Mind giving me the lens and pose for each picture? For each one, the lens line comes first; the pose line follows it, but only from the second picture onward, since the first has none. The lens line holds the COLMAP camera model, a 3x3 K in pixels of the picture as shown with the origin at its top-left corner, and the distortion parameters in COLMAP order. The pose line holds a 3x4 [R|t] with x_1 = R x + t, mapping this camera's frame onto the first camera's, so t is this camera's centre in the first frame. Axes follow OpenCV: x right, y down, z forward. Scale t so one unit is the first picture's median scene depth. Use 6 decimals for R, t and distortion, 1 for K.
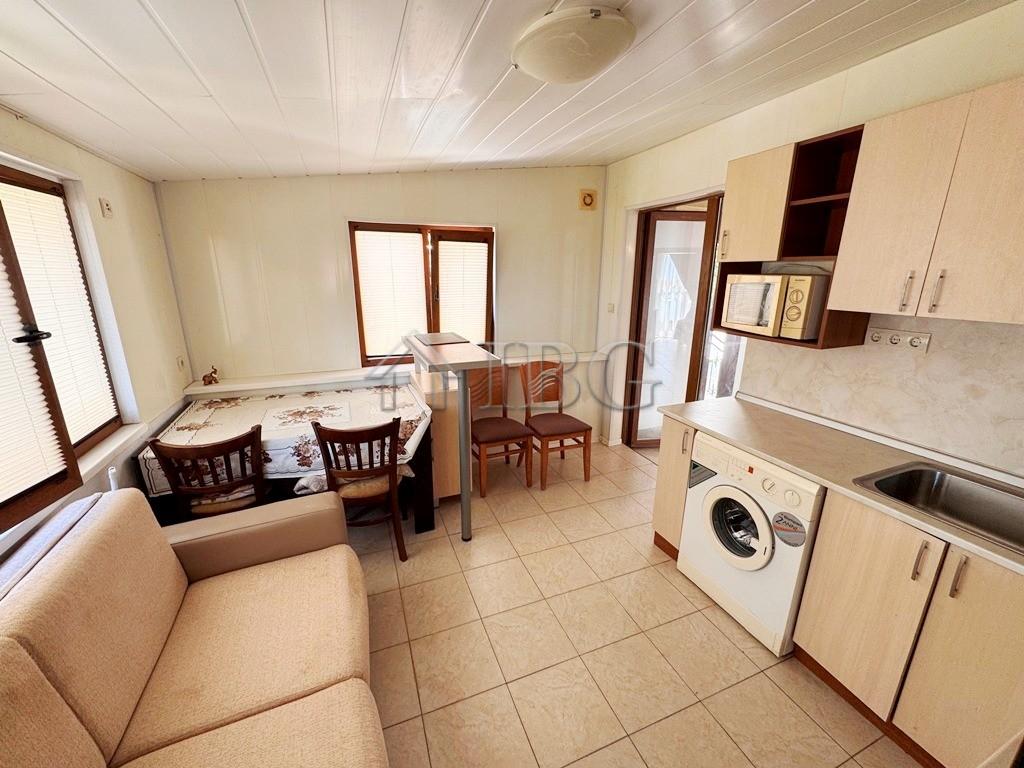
lens RADIAL K [[408.3, 0, 512.8], [0, 408.3, 382.3], [0, 0, 1]] dist [-0.002912, -0.000257]
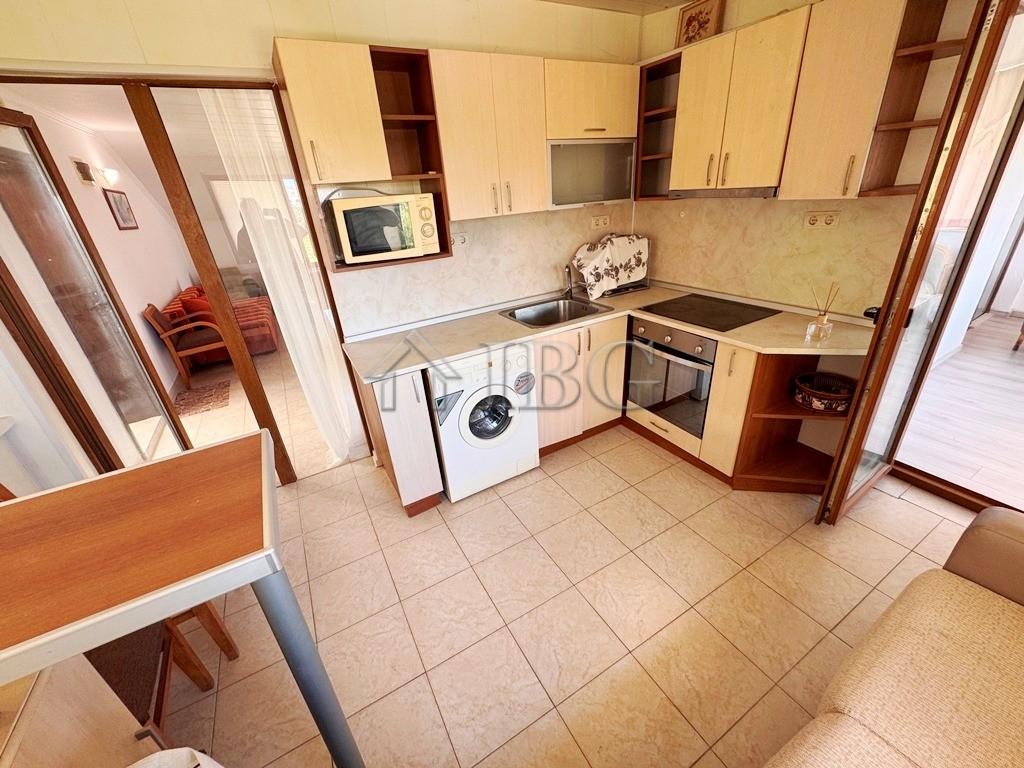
lens RADIAL K [[408.3, 0, 509.8], [0, 408.3, 383.8], [0, 0, 1]] dist [-0.002912, -0.000257]
pose [[-0.139996, -0.418665, 0.897285, -0.500261], [0.325953, 0.836213, 0.441025, -0.237839], [-0.934963, 0.354215, 0.019398, 0.930386]]
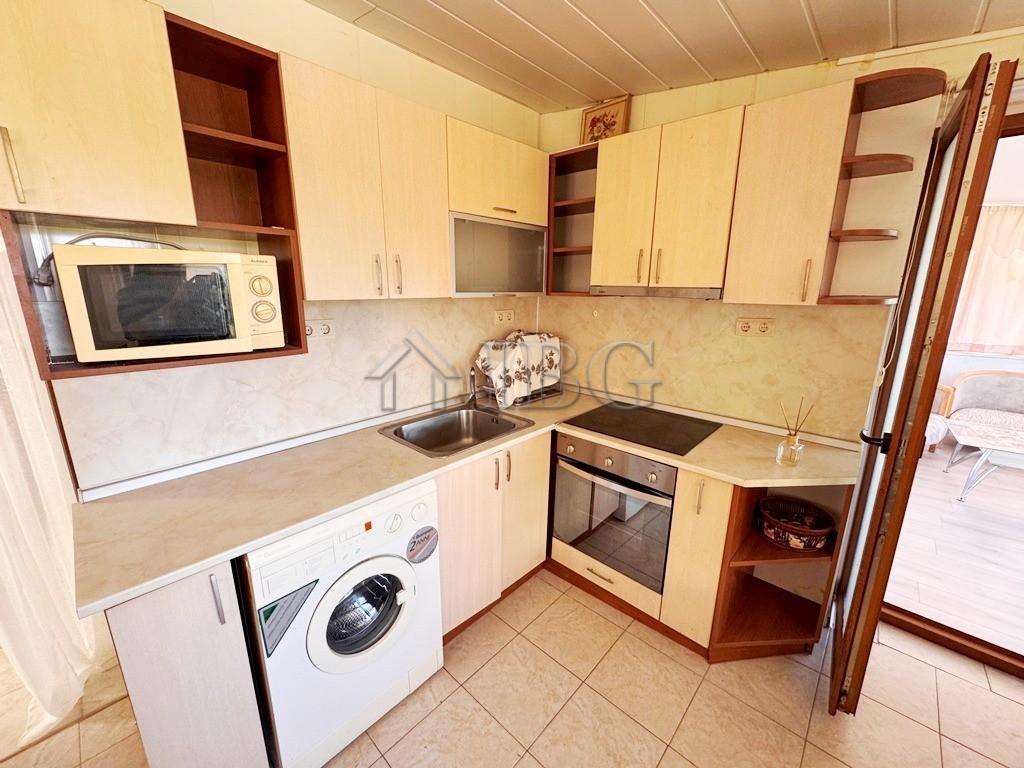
lens RADIAL K [[408.3, 0, 509.5], [0, 408.3, 382.6], [0, 0, 1]] dist [-0.002912, -0.000257]
pose [[-0.430090, -0.213632, 0.877146, -0.097350], [0.227340, 0.914659, 0.334240, -0.196589], [-0.873693, 0.343163, -0.344818, 0.930110]]
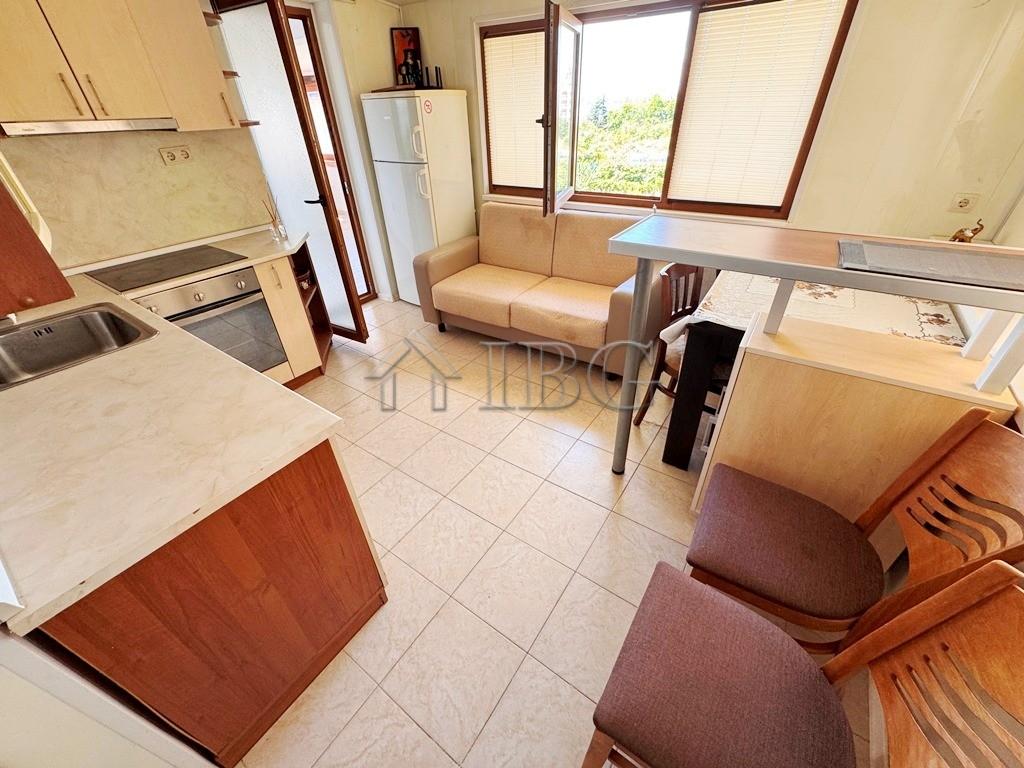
lens RADIAL K [[408.3, 0, 512.8], [0, 408.3, 386.6], [0, 0, 1]] dist [-0.002912, -0.000257]
pose [[-0.830761, 0.335018, -0.444522, 0.491761], [-0.114320, 0.678880, 0.725295, -0.384046], [0.544764, 0.653364, -0.525688, 1.673290]]
